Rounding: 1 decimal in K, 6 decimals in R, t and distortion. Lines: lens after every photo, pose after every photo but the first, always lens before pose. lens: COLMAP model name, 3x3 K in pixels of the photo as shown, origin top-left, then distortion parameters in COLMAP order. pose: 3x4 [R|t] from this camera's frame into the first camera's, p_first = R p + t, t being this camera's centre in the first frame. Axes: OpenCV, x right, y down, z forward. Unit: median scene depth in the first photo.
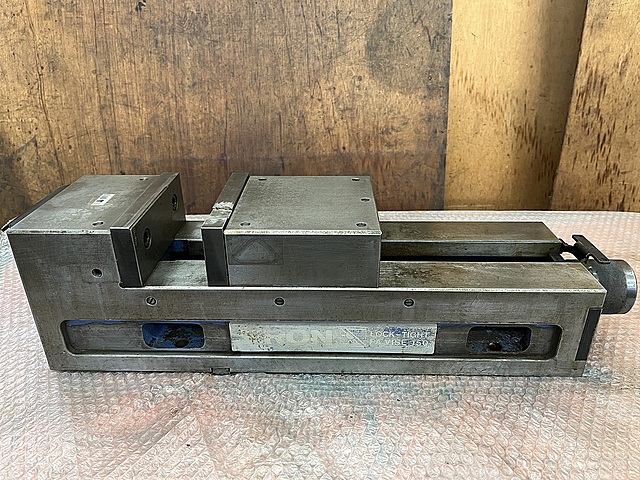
lens RADIAL K [[495.0, 0, 320.0], [0, 495.0, 240.0], [0, 0, 1]] dist [0.058984, -0.102056]
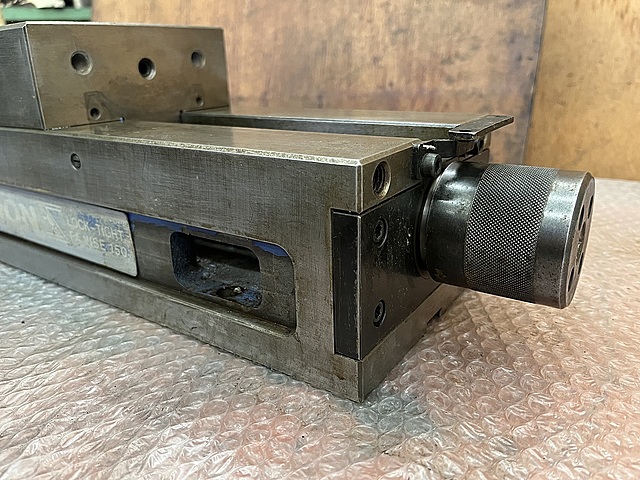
lens RADIAL K [[495.0, 0, 320.0], [0, 495.0, 240.0], [0, 0, 1]] dist [0.058984, -0.102056]
pose [[0.840487, 0.169597, -0.514604, 0.385999], [-0.217832, 0.975383, -0.034323, 0.091565], [0.496115, 0.140945, 0.856740, 0.345106]]
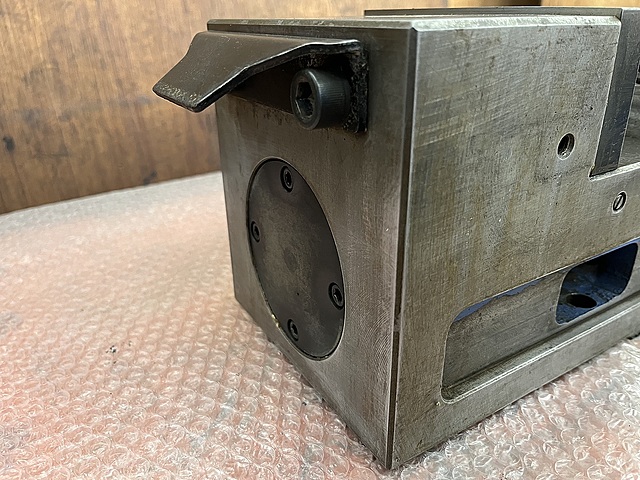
lens RADIAL K [[495.0, 0, 320.0], [0, 495.0, 240.0], [0, 0, 1]] dist [0.058984, -0.102056]
pose [[0.834183, -0.233775, 0.499488, -0.431714], [0.253635, 0.966867, 0.028933, 0.040622], [-0.489702, 0.102553, 0.865838, 0.403731]]
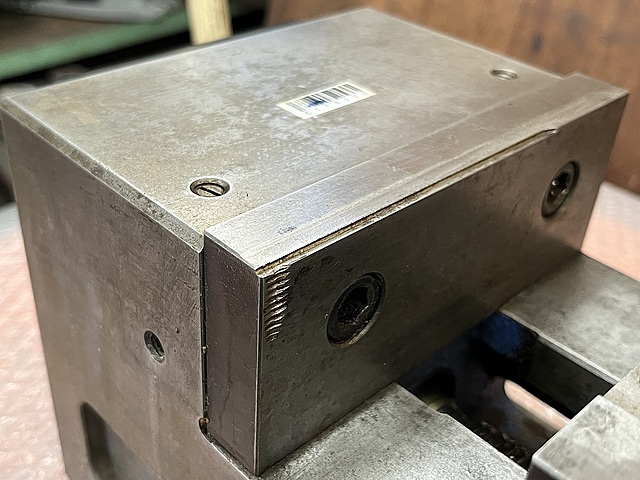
lens RADIAL K [[771.1, 0, 320.0], [0, 771.1, 240.0], [0, 0, 1]] dist [0.005198, 0.014536]
pose [[0.710898, 0.431254, -0.555557, -0.090425], [-0.367564, 0.901289, 0.229291, -0.065109], [0.599601, 0.041200, 0.799238, 0.382384]]
